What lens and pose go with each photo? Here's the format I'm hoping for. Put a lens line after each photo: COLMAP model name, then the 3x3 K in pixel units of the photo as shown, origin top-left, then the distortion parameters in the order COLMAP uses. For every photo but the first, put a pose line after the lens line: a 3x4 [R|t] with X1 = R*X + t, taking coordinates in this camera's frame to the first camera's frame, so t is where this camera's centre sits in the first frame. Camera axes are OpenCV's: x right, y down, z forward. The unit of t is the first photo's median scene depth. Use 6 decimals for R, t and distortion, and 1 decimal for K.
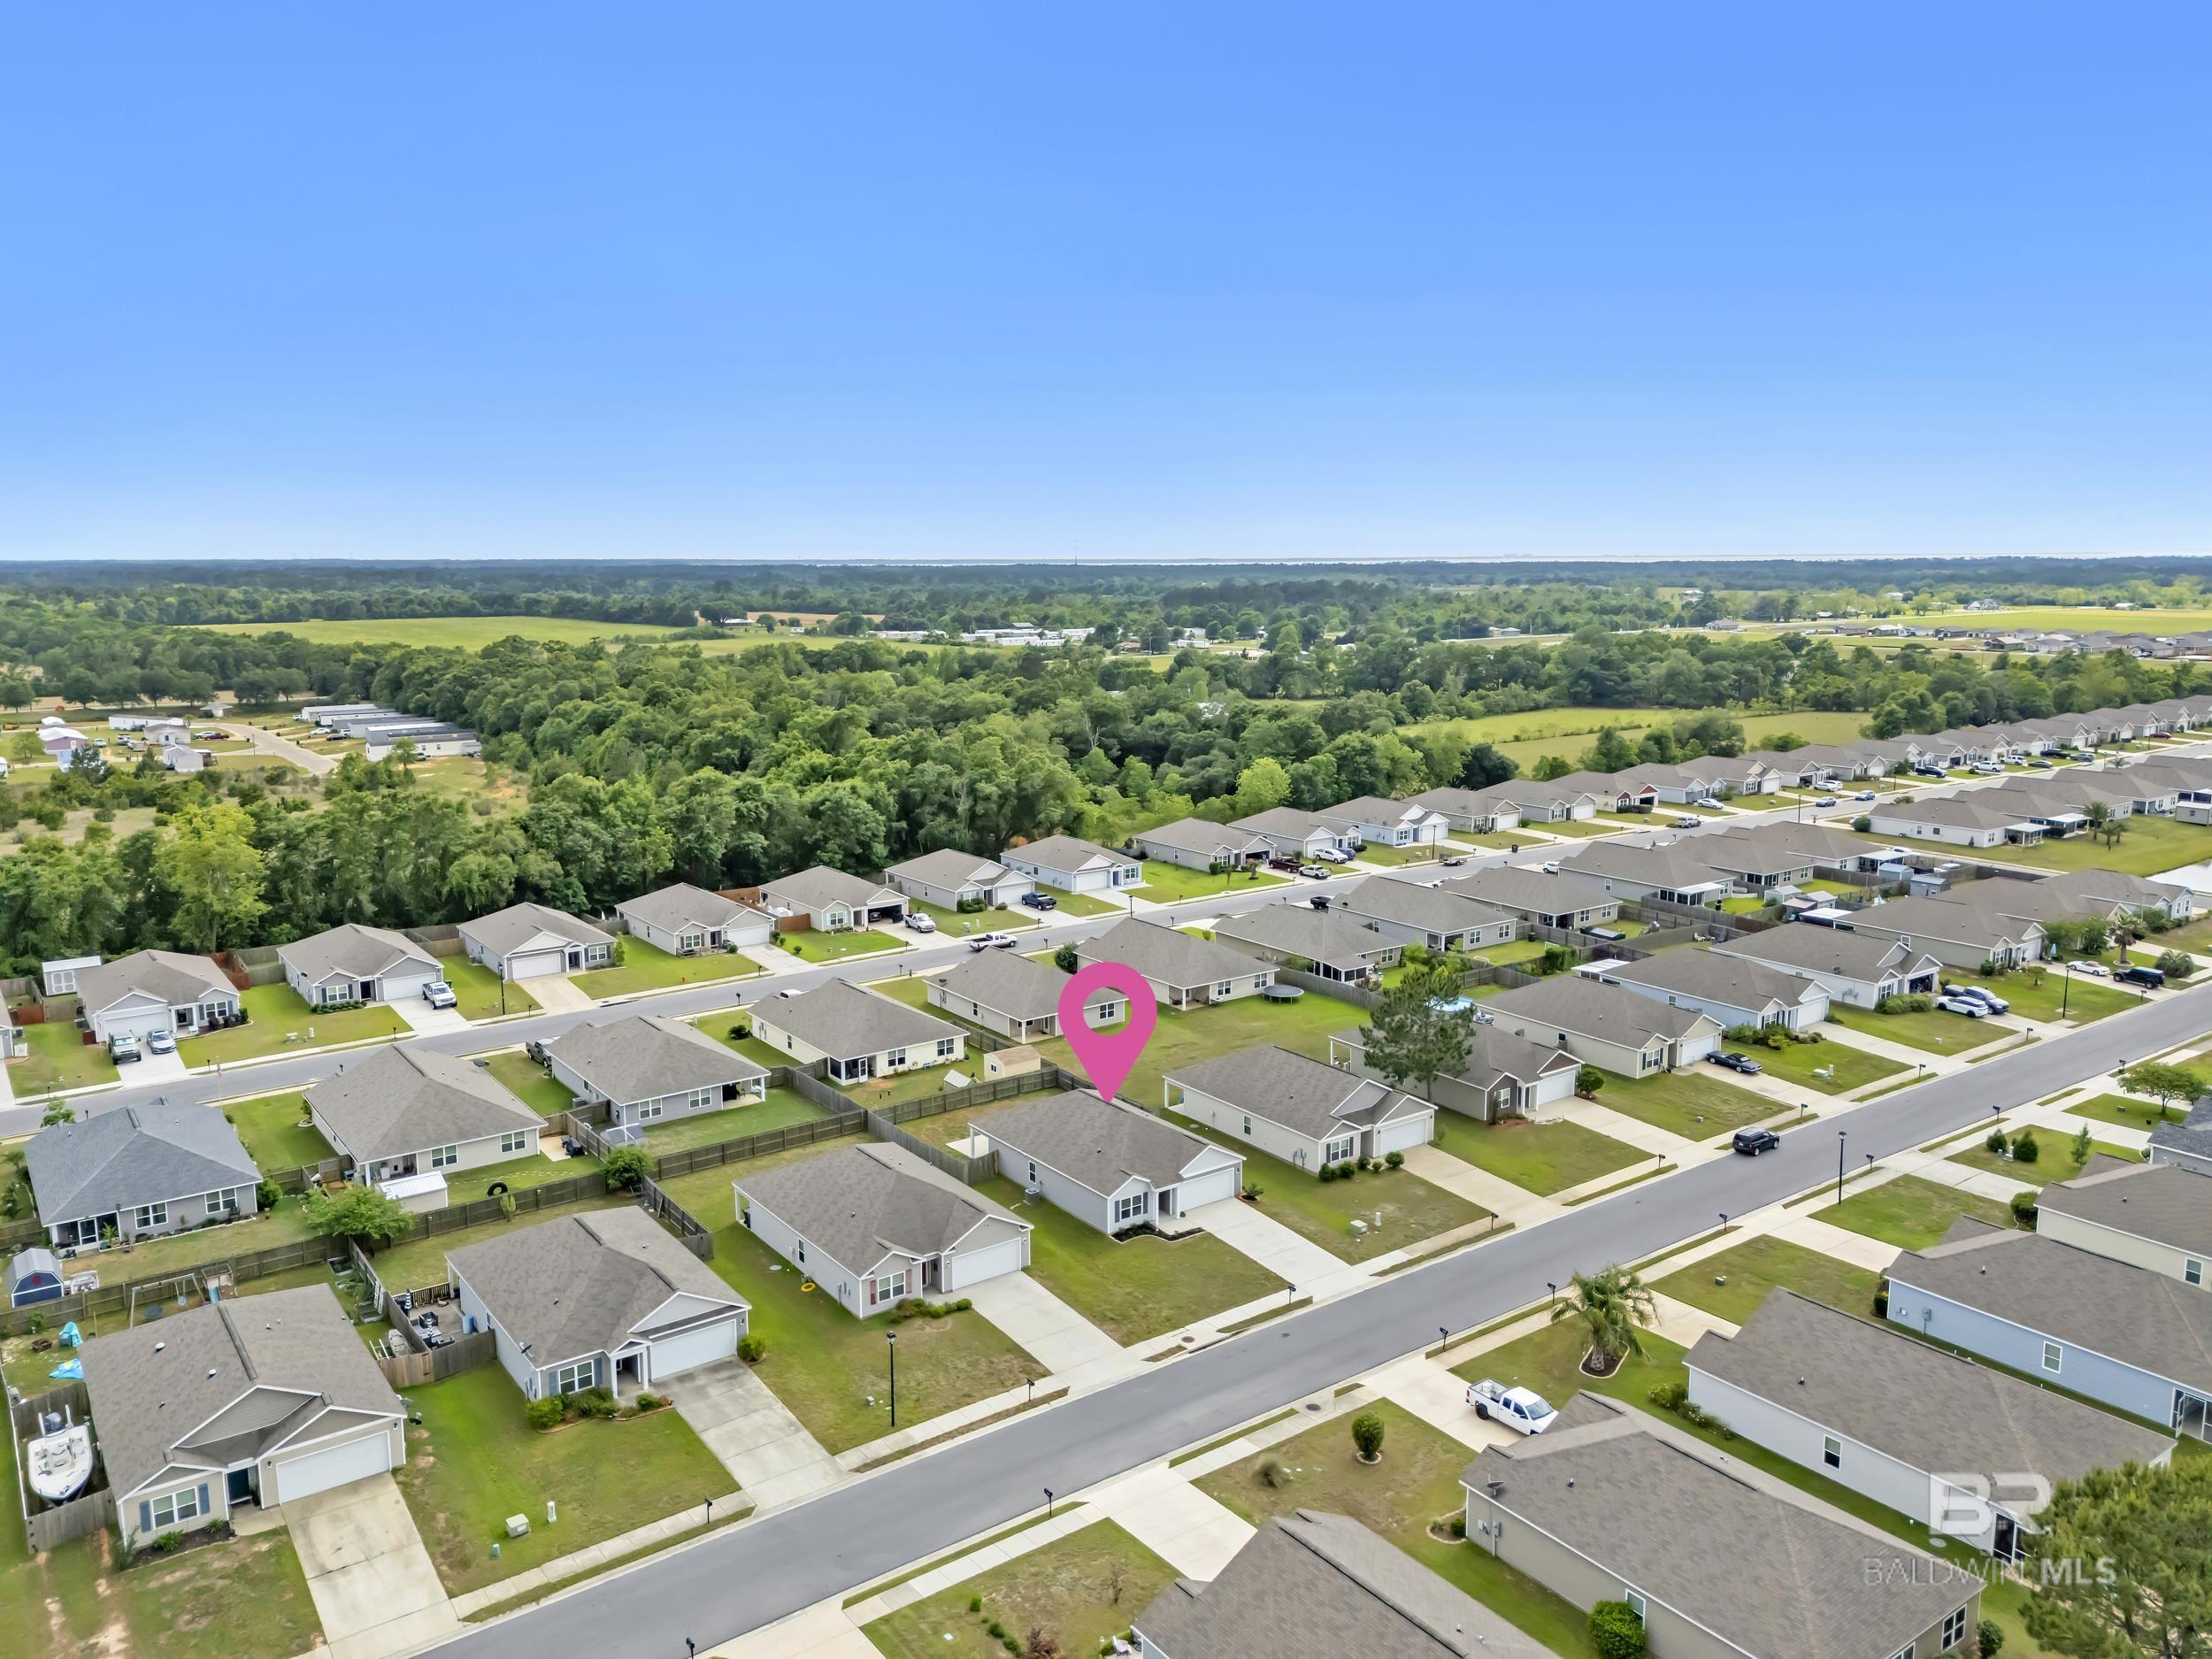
lens RADIAL K [[1635.4, 0, 1106.0], [0, 1635.4, 829.5], [0, 0, 1]] dist [0.084732, -0.083694]
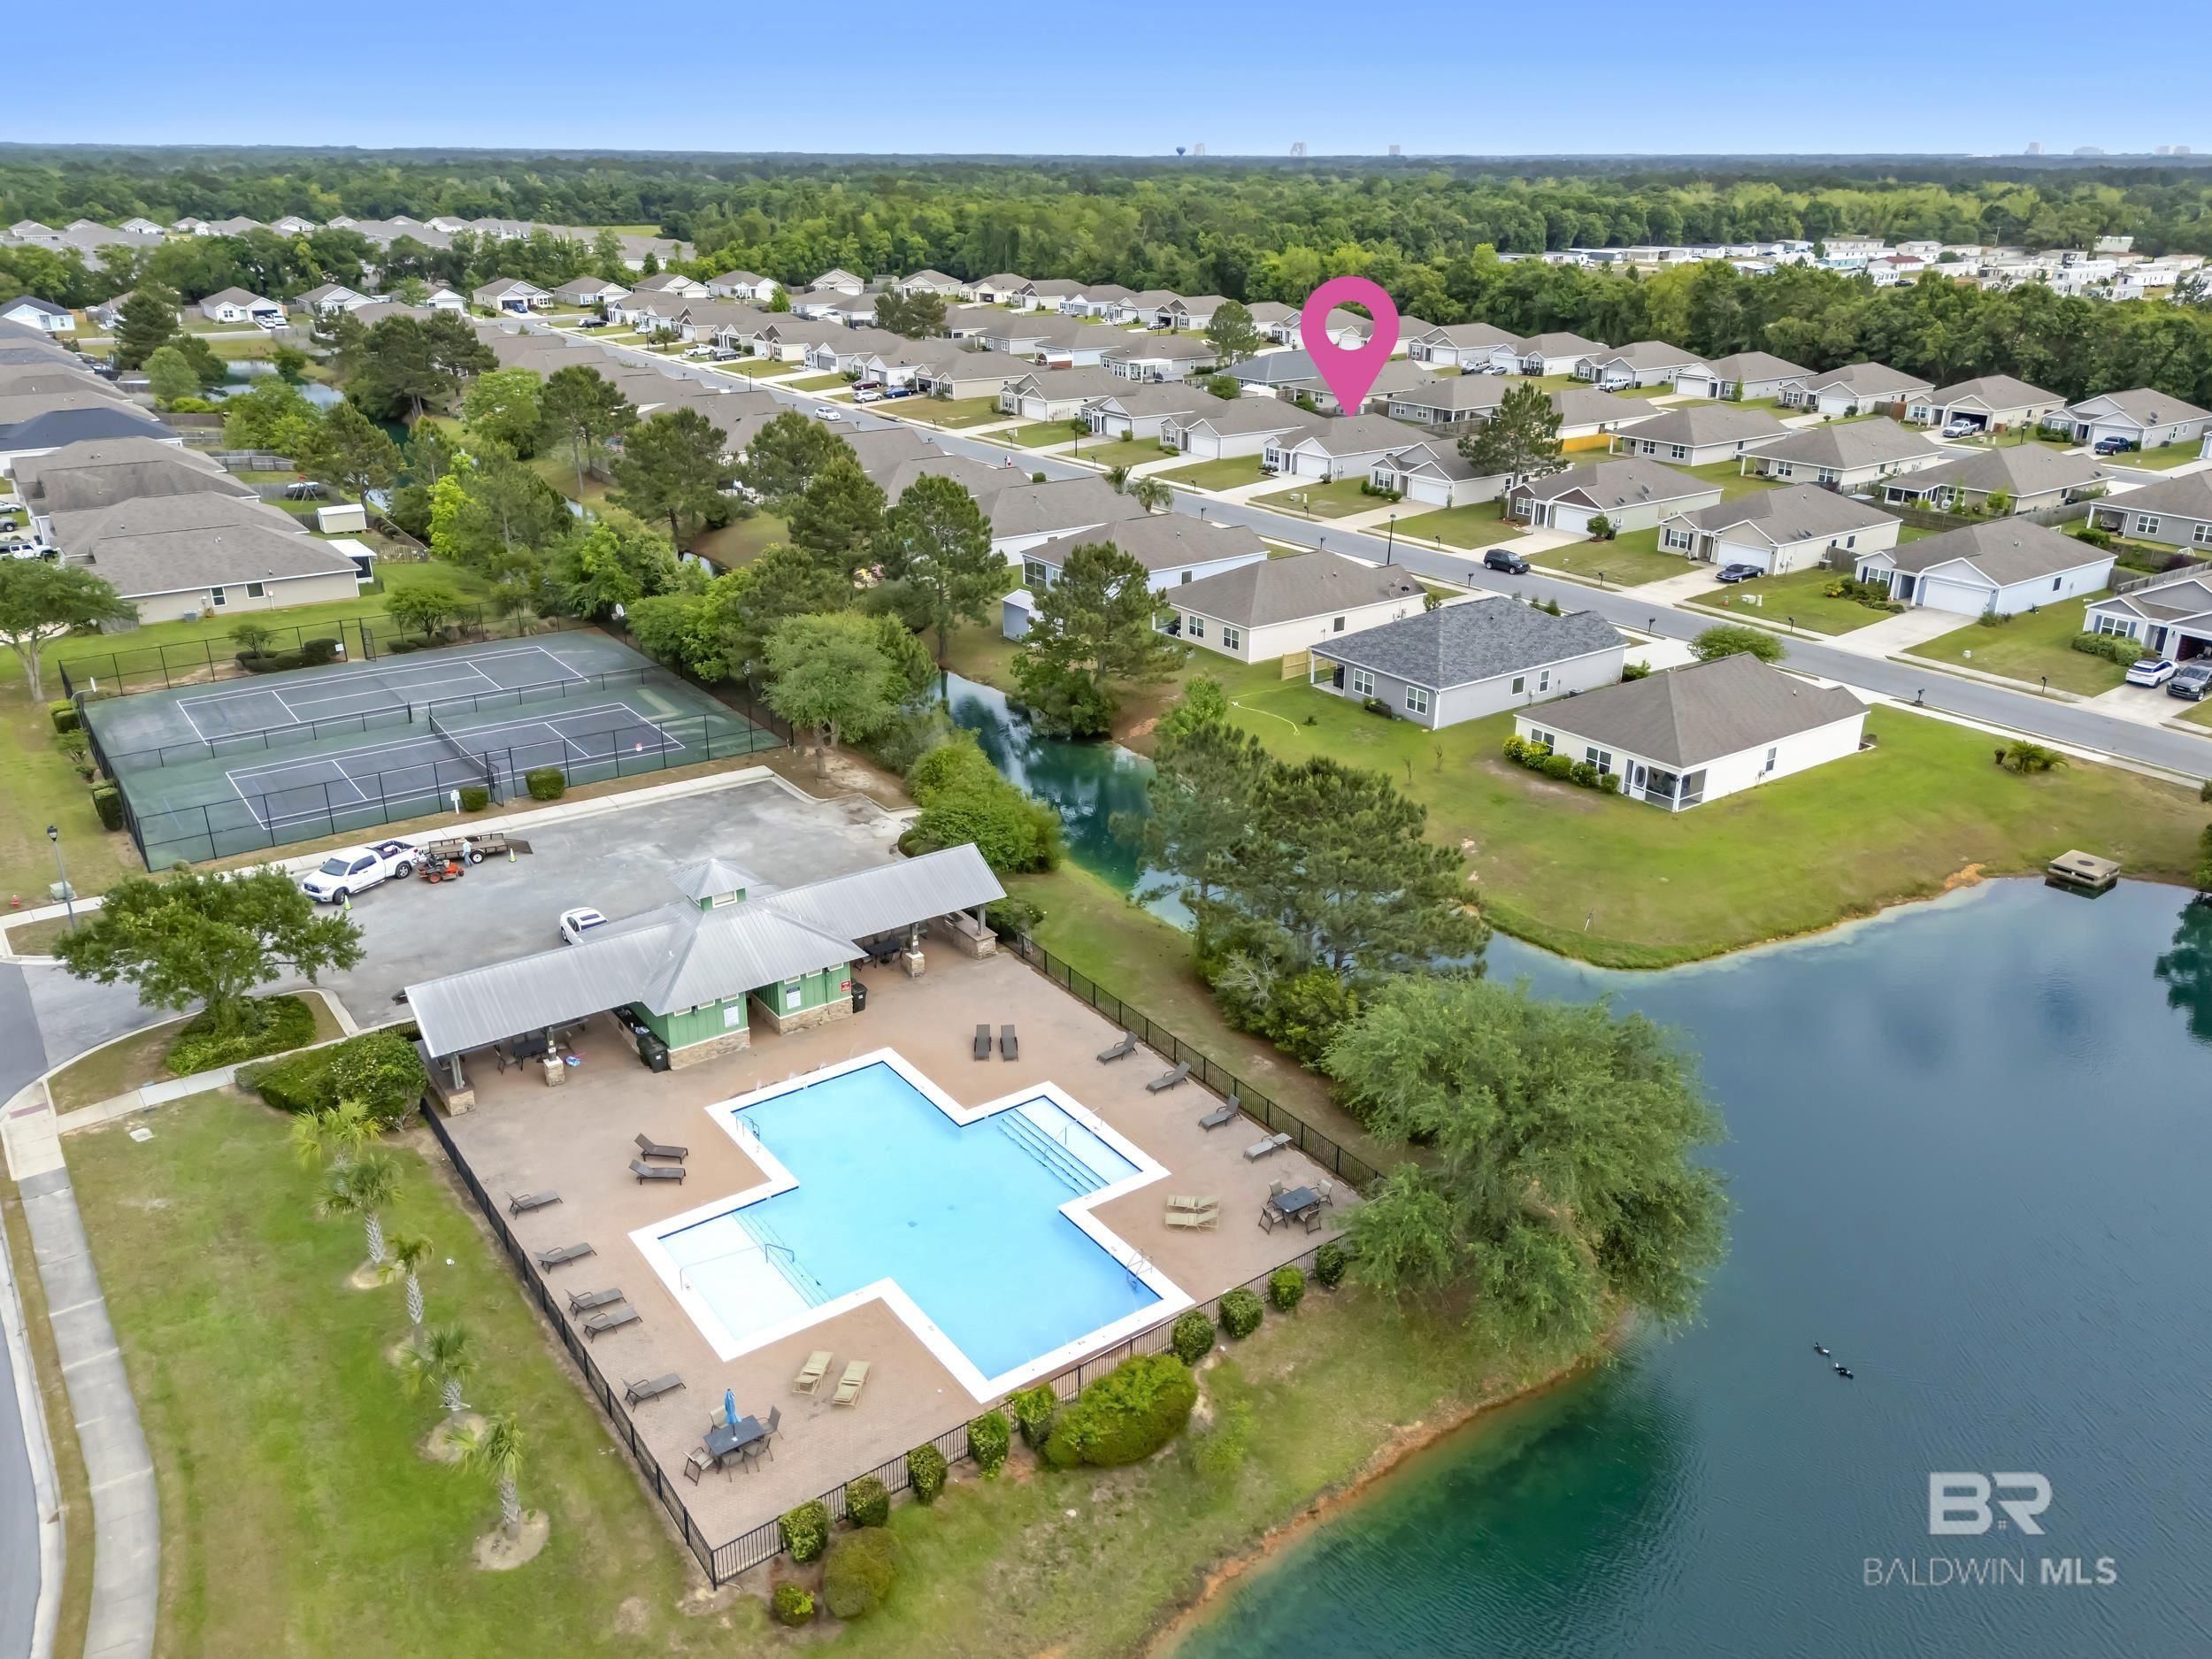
lens RADIAL K [[1635.4, 0, 1106.0], [0, 1635.4, 829.5], [0, 0, 1]] dist [0.084732, -0.083694]
pose [[-0.012346, 0.380702, -0.924615, 1.328986], [-0.166418, 0.911007, 0.377321, -0.030822], [0.985978, 0.158531, 0.052109, 0.582303]]
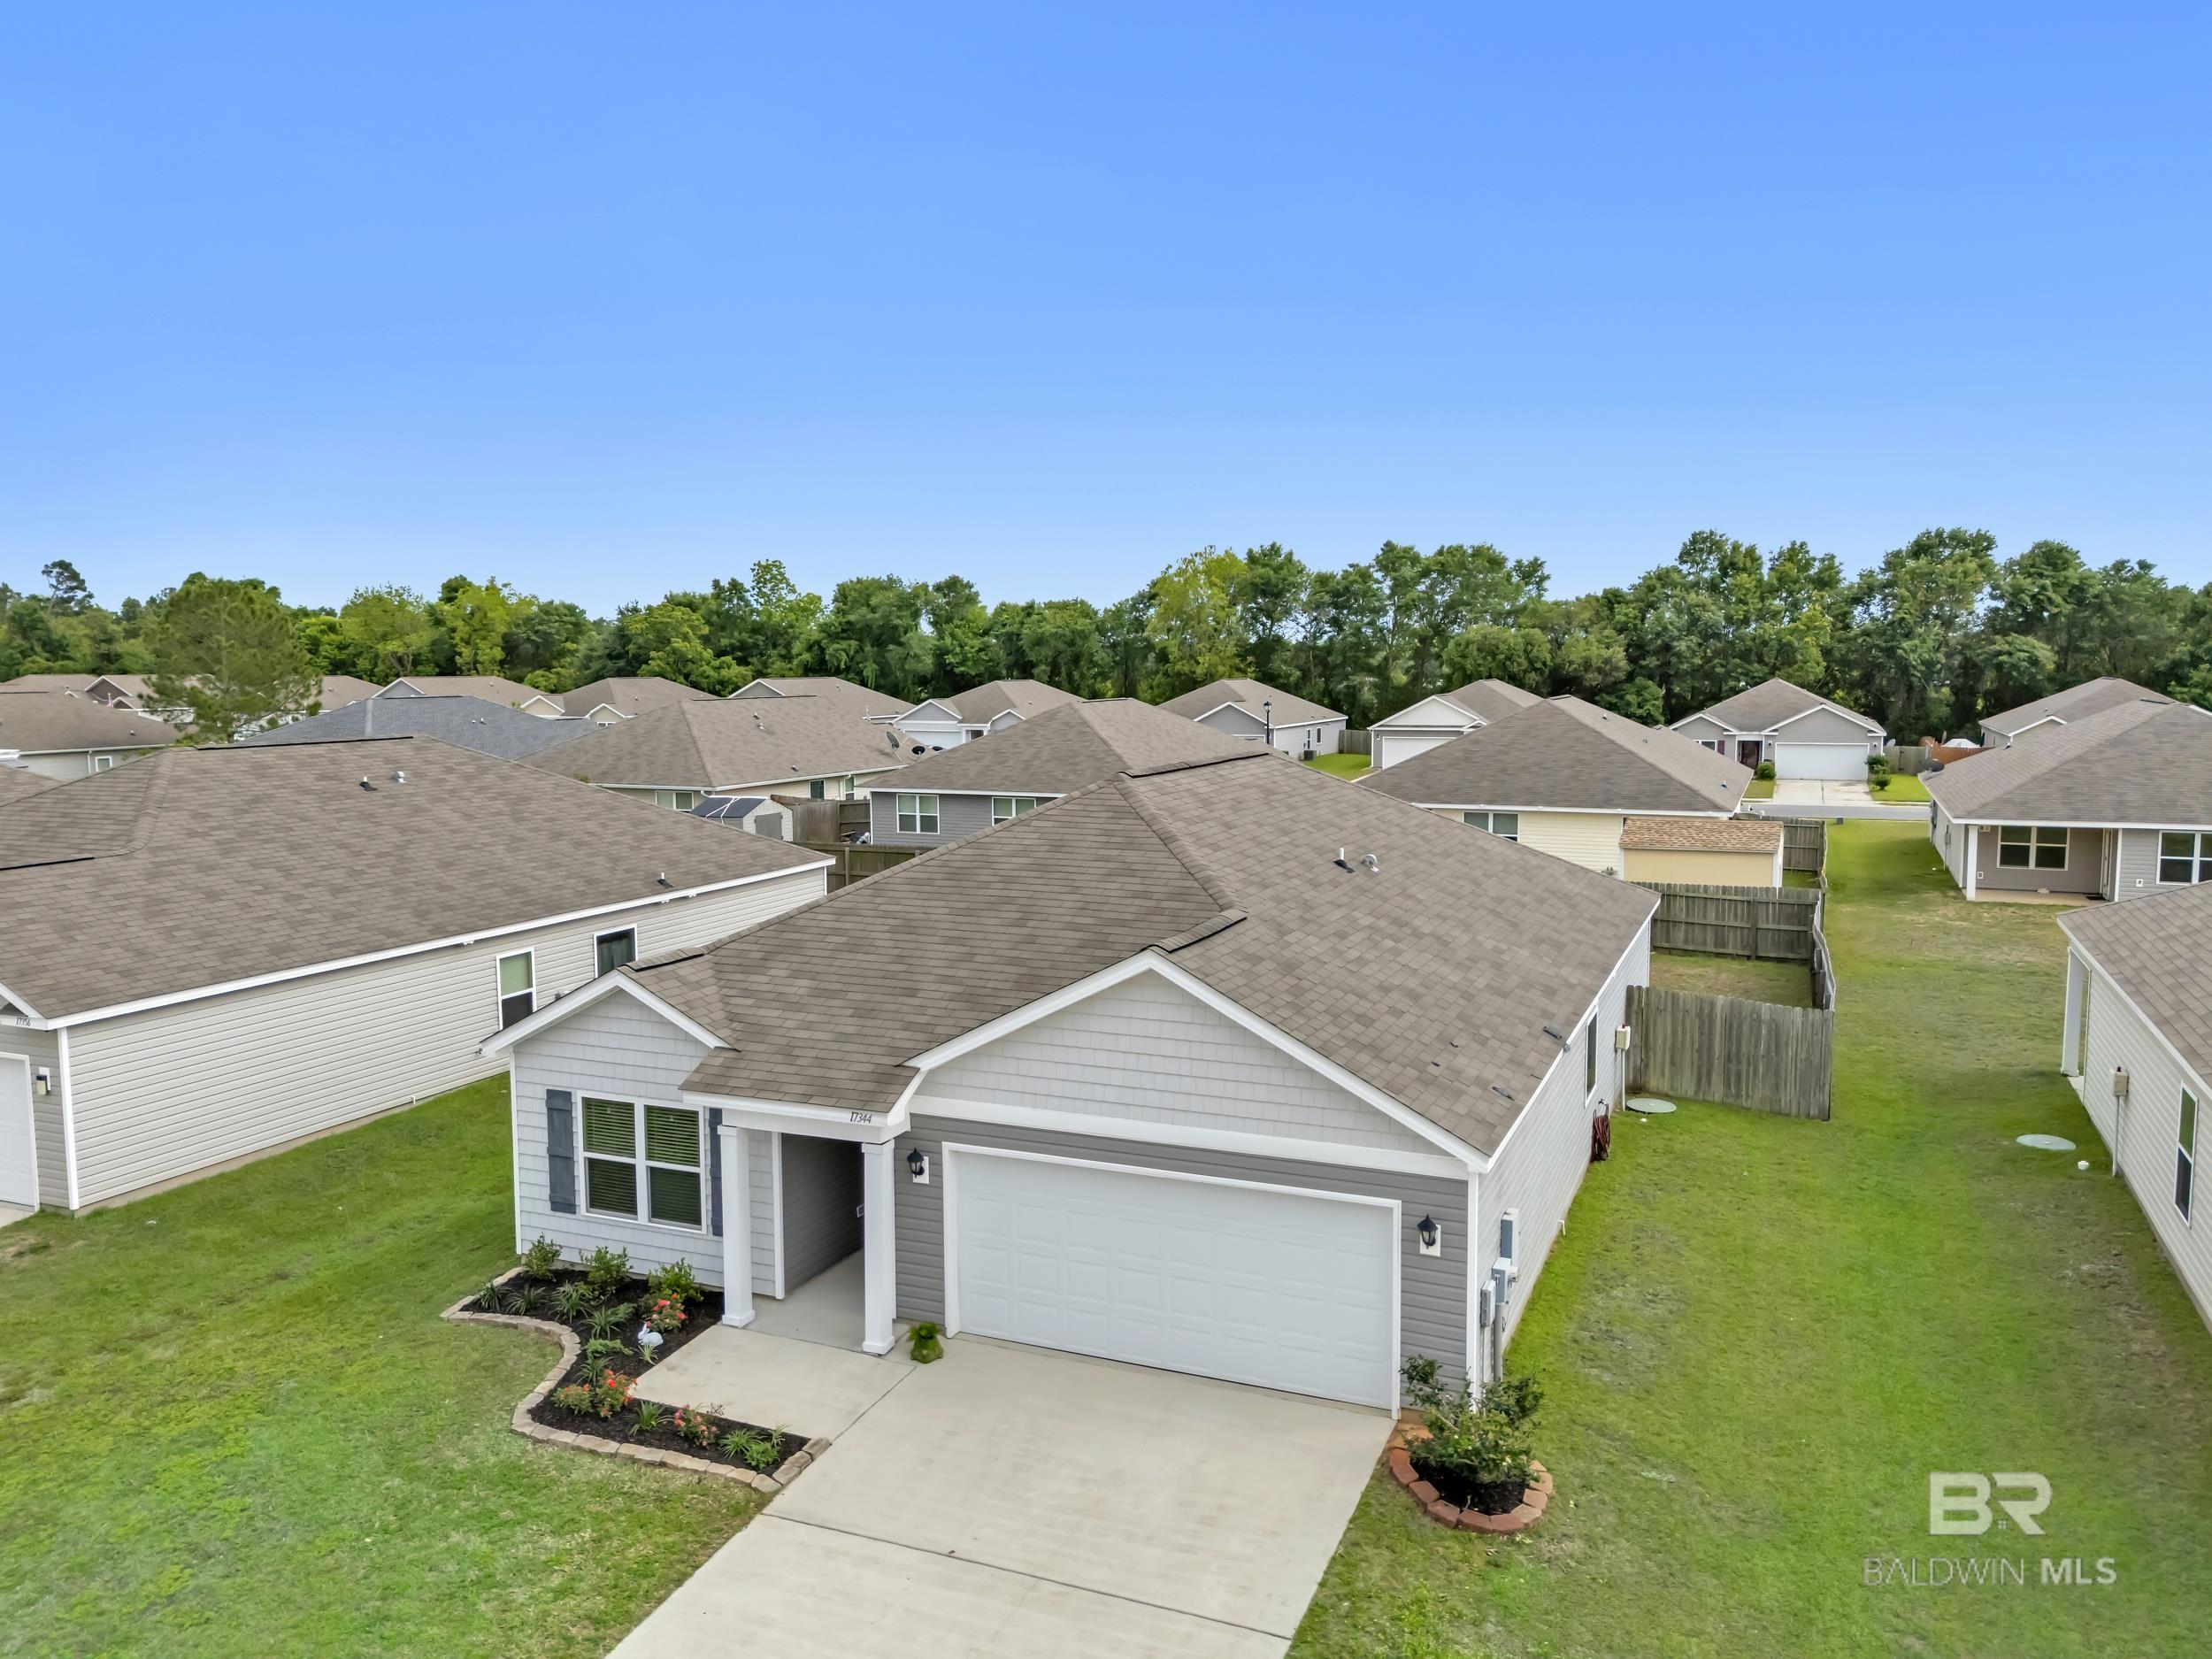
lens RADIAL K [[1633.4, 0, 1106.0], [0, 1633.4, 829.5], [0, 0, 1]] dist [0.027609, -0.002805]
pose [[0.507811, 0.089984, -0.856756, 0.136803], [-0.140778, 0.989829, 0.020519, 0.135403], [0.849888, 0.110192, 0.515314, 0.695740]]
